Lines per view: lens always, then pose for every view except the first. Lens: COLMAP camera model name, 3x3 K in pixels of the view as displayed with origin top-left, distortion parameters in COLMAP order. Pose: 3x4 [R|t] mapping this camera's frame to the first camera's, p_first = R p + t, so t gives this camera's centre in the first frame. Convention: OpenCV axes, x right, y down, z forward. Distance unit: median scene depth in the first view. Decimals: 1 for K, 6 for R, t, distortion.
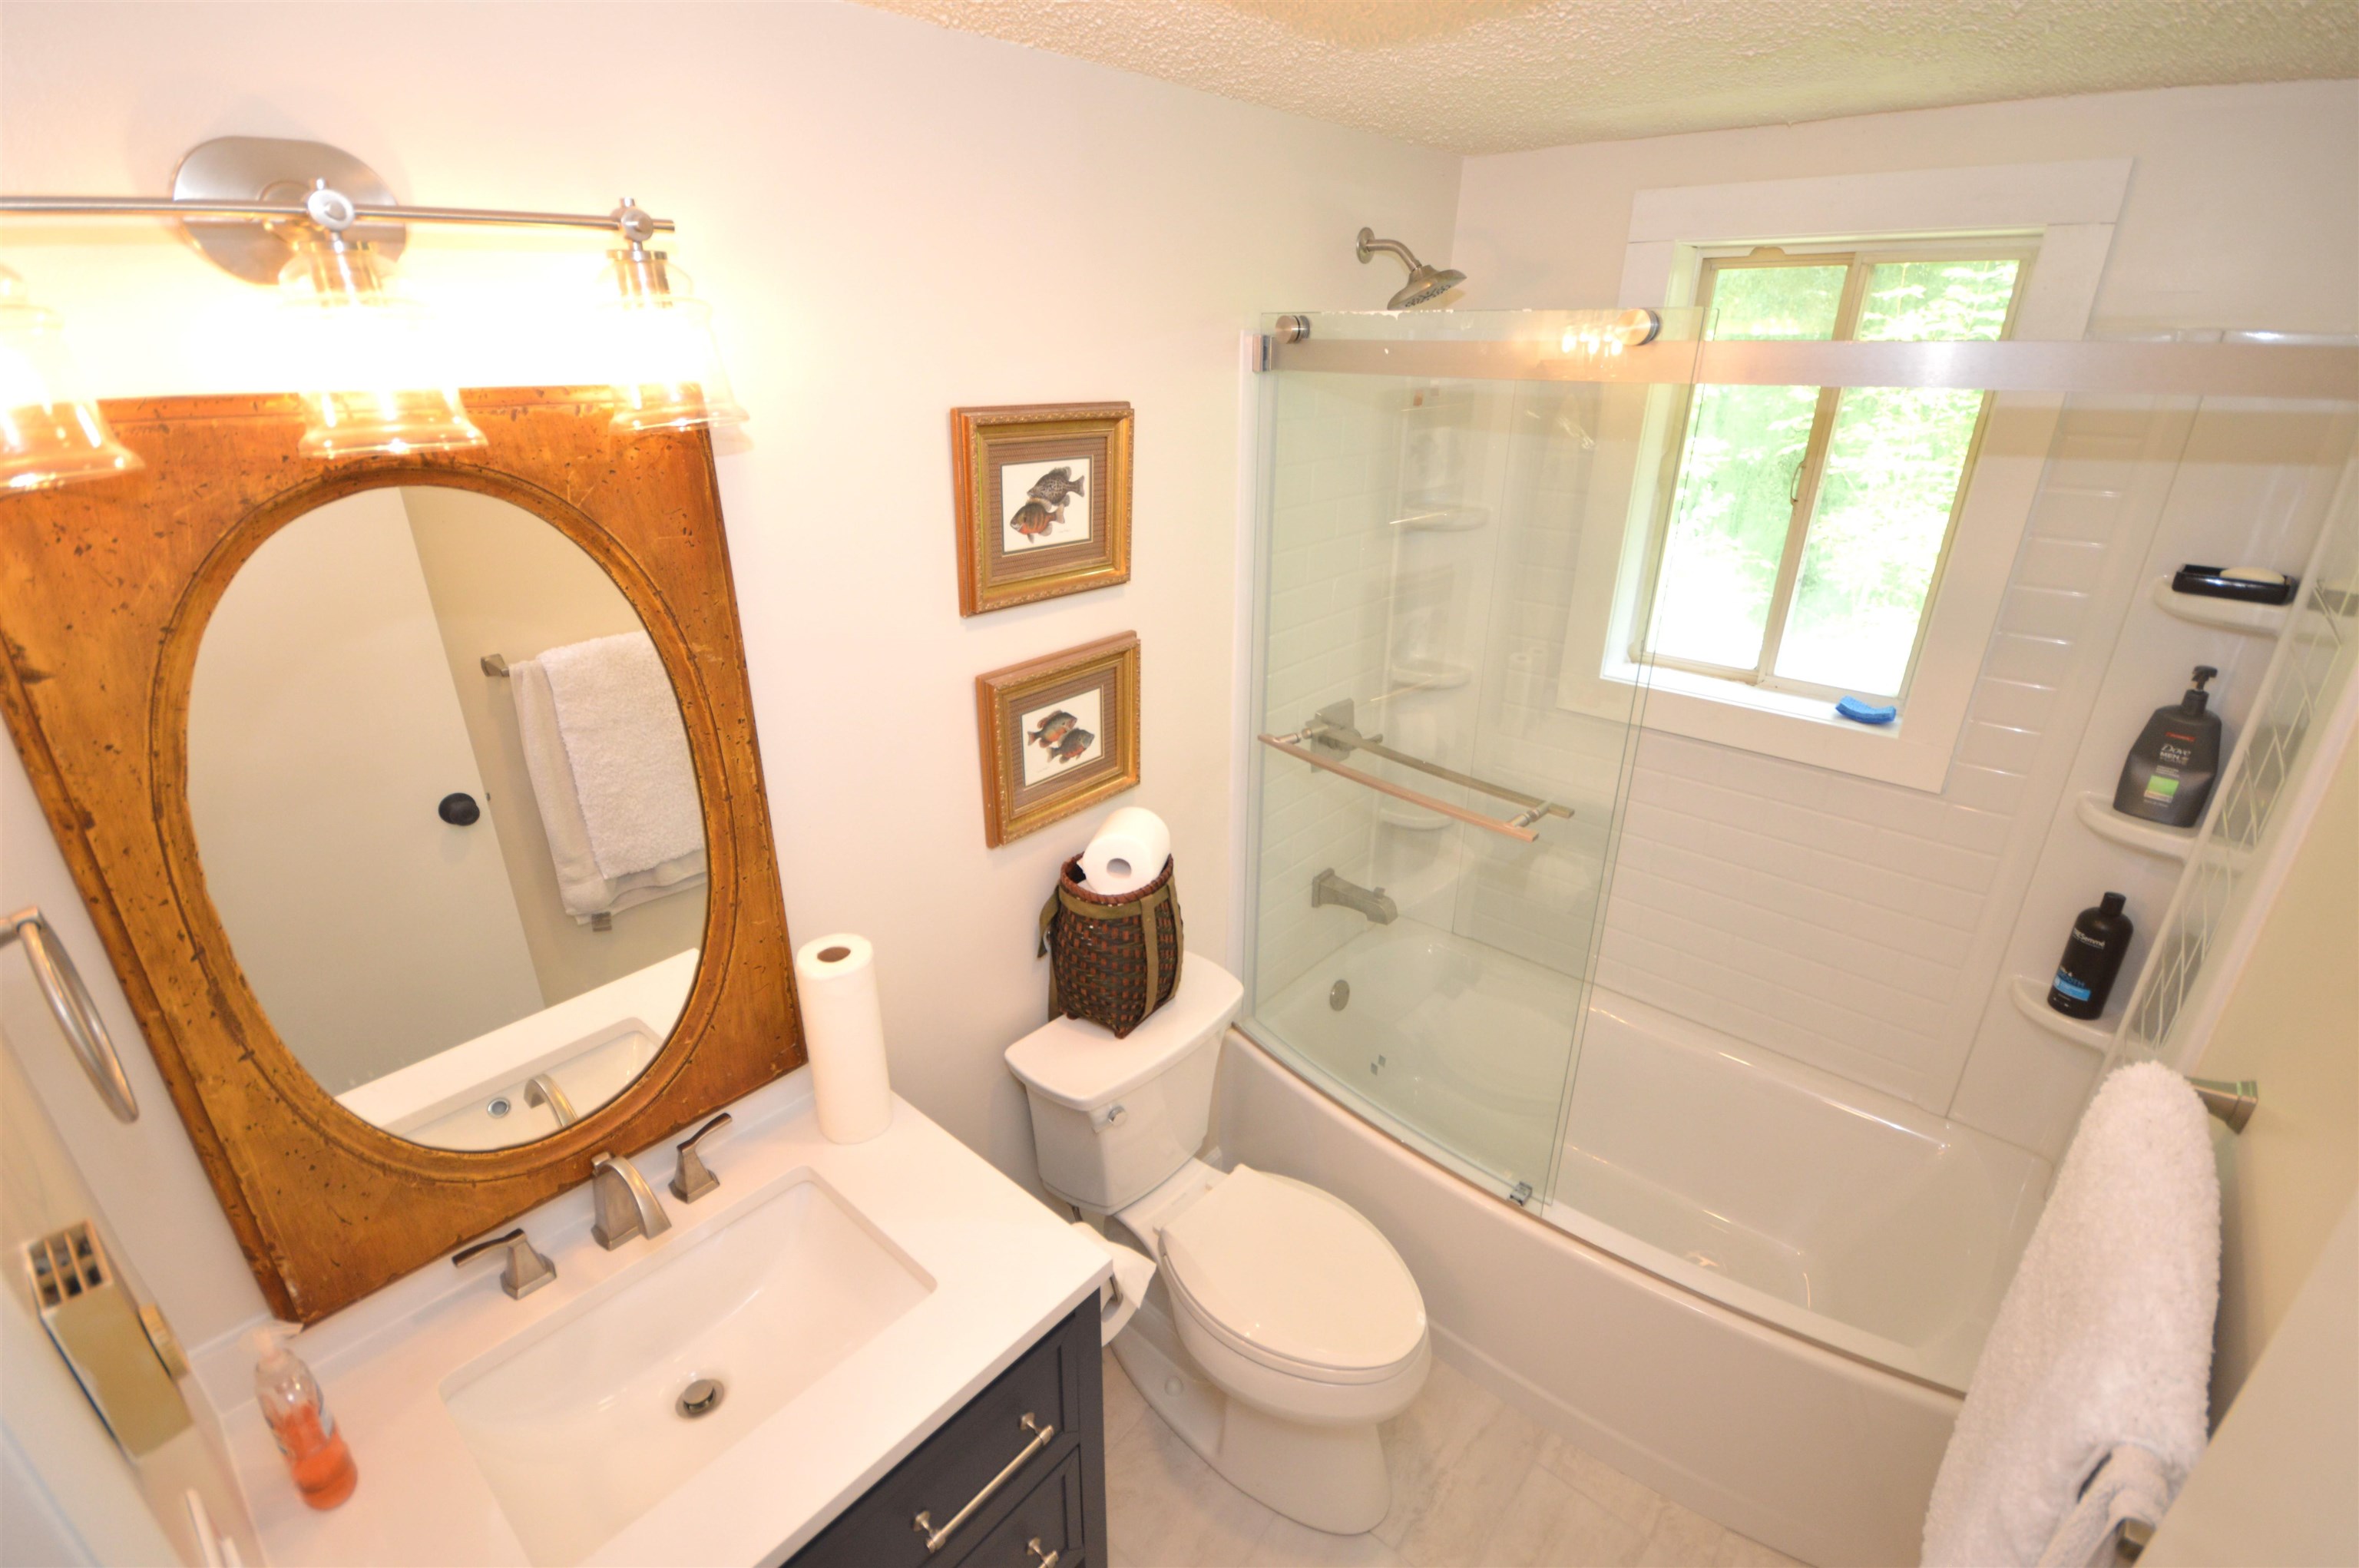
lens RADIAL K [[1050.9, 0, 1190.4], [0, 1050.9, 778.7], [0, 0, 1]] dist [0.007852, -0.010051]
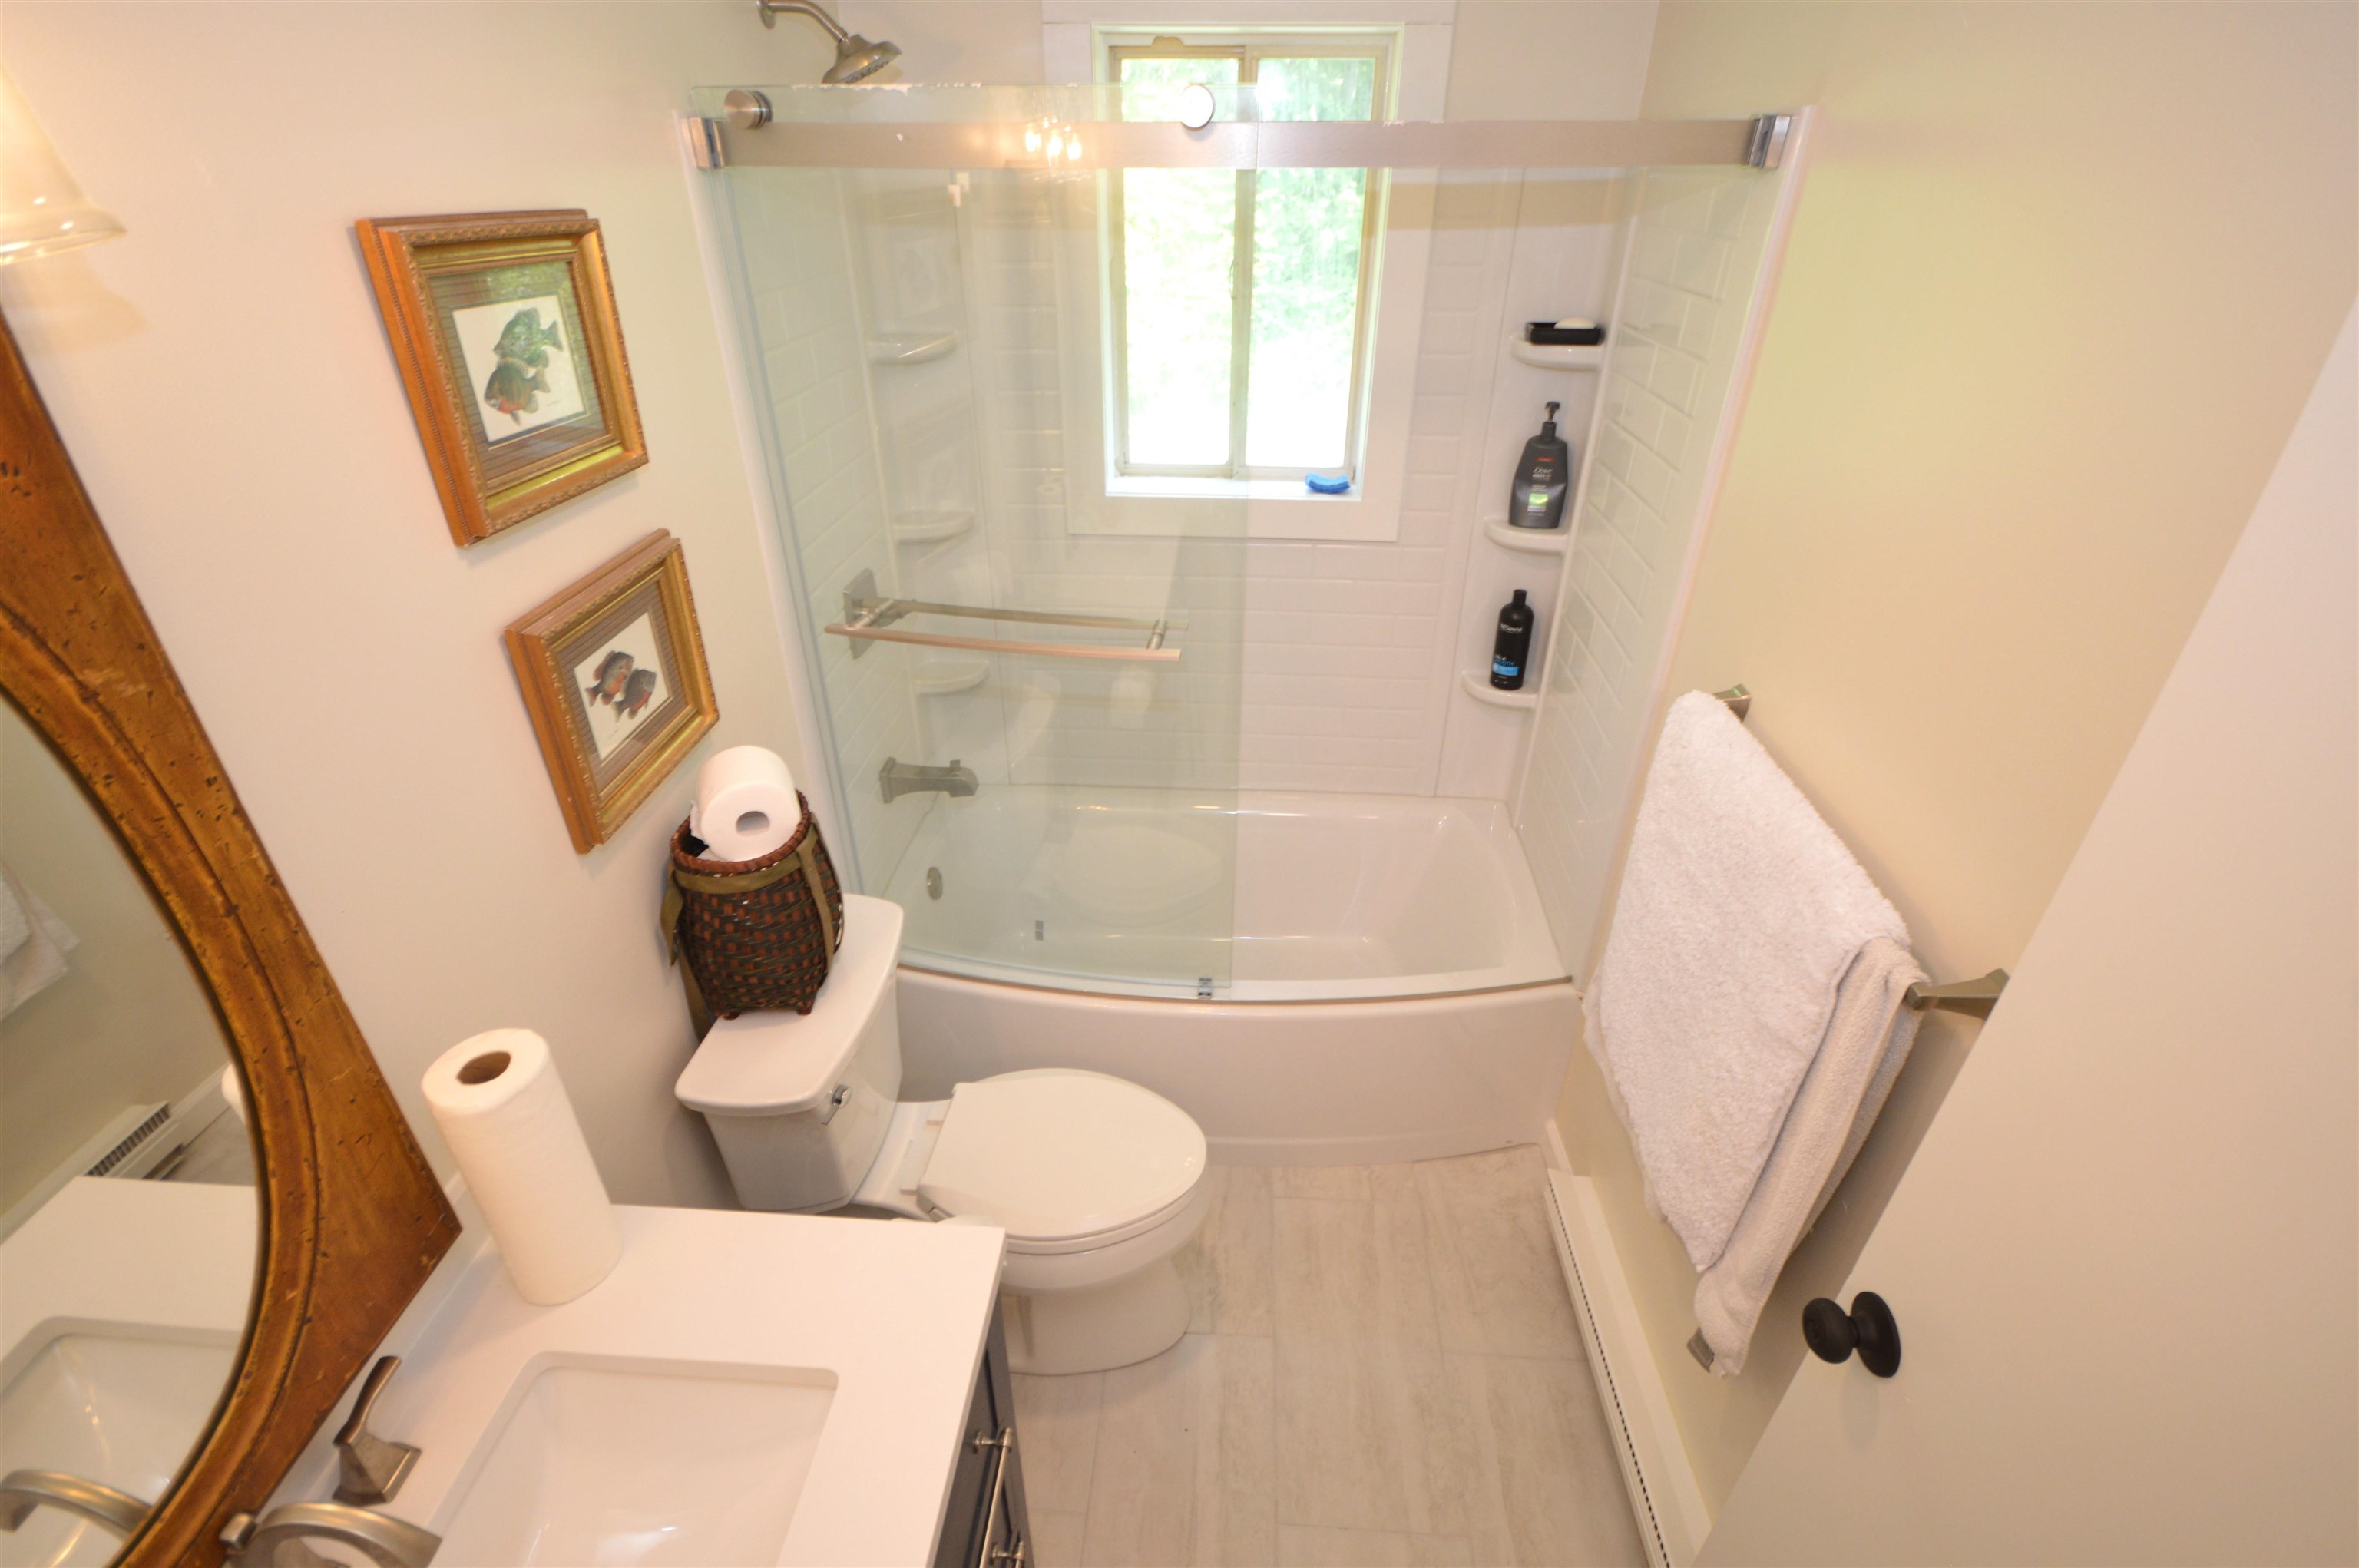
lens RADIAL K [[1050.9, 0, 1173.0], [0, 1050.9, 780.8], [0, 0, 1]] dist [0.007852, -0.010051]
pose [[0.792495, -0.310399, 0.524981, -0.226956], [0.235925, 0.949808, 0.205435, -0.036152], [-0.562398, -0.038950, 0.825949, 0.151824]]
